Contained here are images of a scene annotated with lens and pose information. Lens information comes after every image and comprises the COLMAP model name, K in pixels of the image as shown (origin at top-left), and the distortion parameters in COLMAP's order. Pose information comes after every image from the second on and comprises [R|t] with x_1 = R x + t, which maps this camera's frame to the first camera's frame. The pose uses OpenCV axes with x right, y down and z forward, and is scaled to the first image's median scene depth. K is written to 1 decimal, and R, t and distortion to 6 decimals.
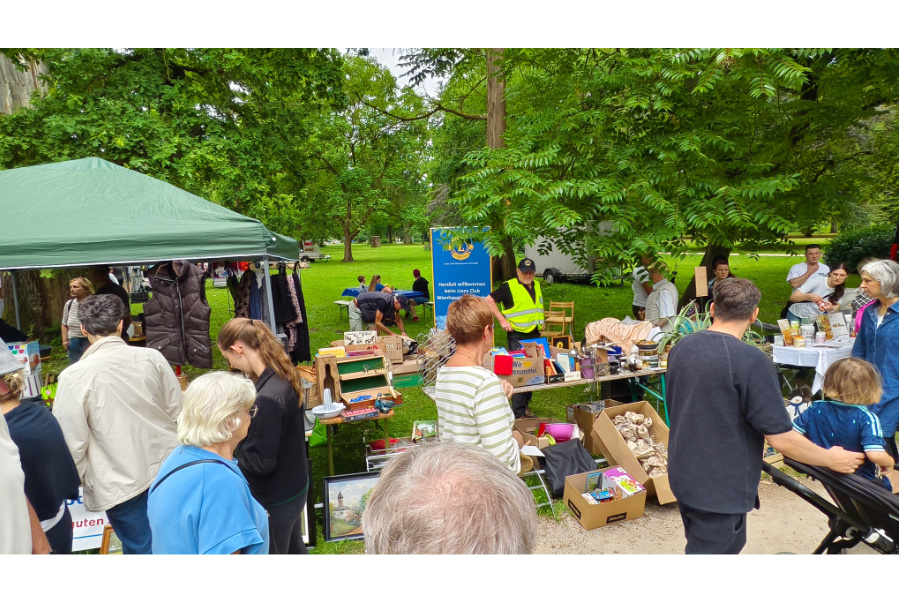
lens RADIAL K [[507.1, 0, 449.1], [0, 507.1, 298.6], [0, 0, 1]] dist [-0.002263, -0.000051]
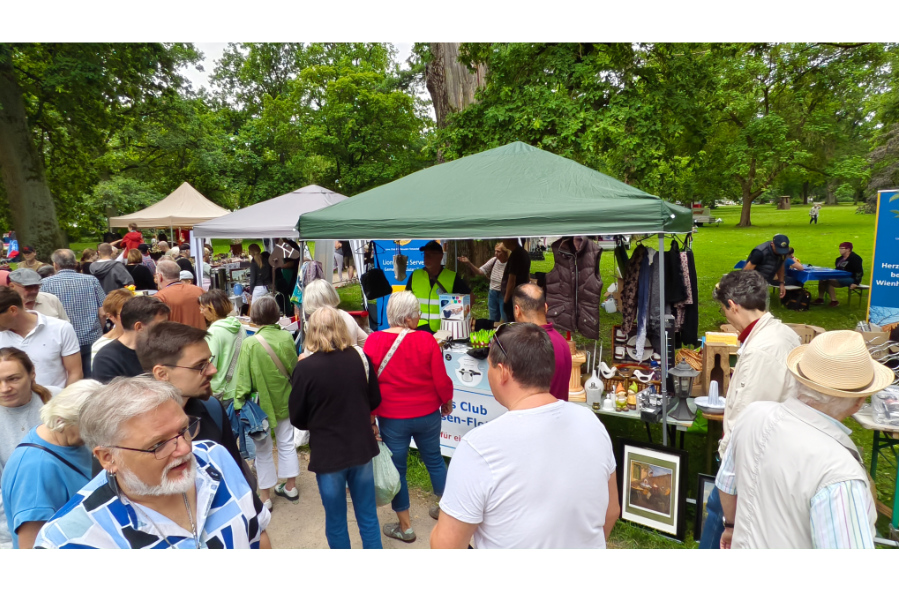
lens RADIAL K [[507.1, 0, 449.1], [0, 507.1, 298.6], [0, 0, 1]] dist [-0.002263, -0.000051]
pose [[0.752629, 0.111855, -0.648875, -0.016272], [-0.064373, 0.993244, 0.096552, -0.016549], [0.655291, -0.030898, 0.754744, 0.003646]]
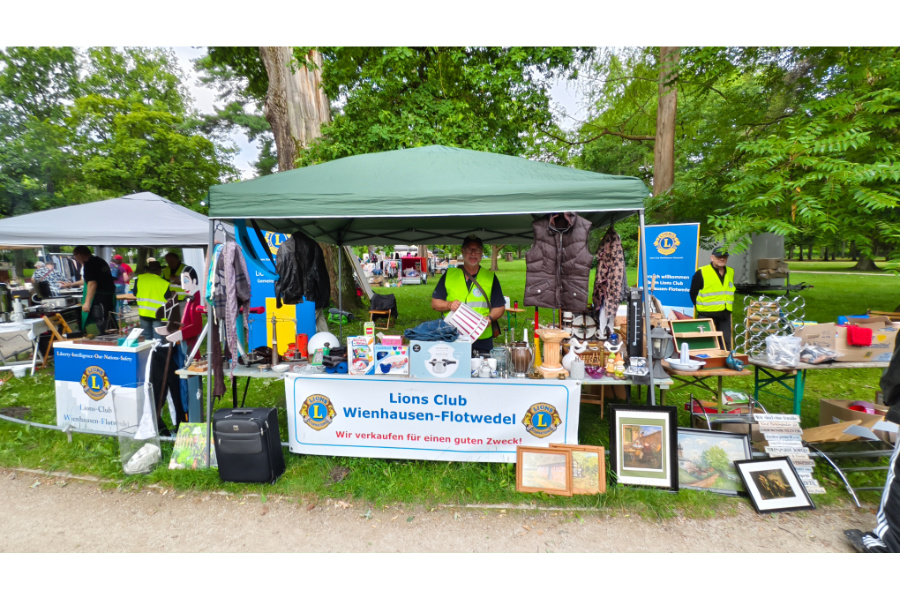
lens RADIAL K [[422.3, 0, 452.9], [0, 422.3, 301.5], [0, 0, 1]] dist [0.001727, 0.000980]
pose [[0.964433, 0.049036, -0.259740, -0.290502], [-0.049897, 0.998749, 0.003281, 0.070946], [0.259576, 0.009796, 0.965673, 0.026054]]
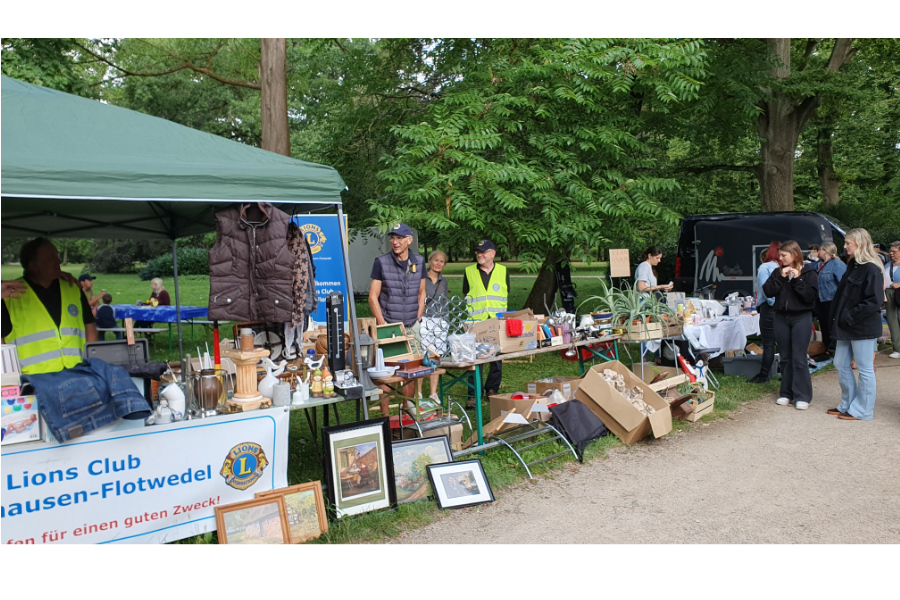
lens RADIAL K [[694.5, 0, 452.0], [0, 694.5, 290.0], [0, 0, 1]] dist [-0.002057, -0.000297]
pose [[0.899133, -0.010133, 0.437559, -0.426821], [0.040982, 0.997289, -0.061118, 0.094924], [-0.435753, 0.072885, 0.897110, -0.141095]]
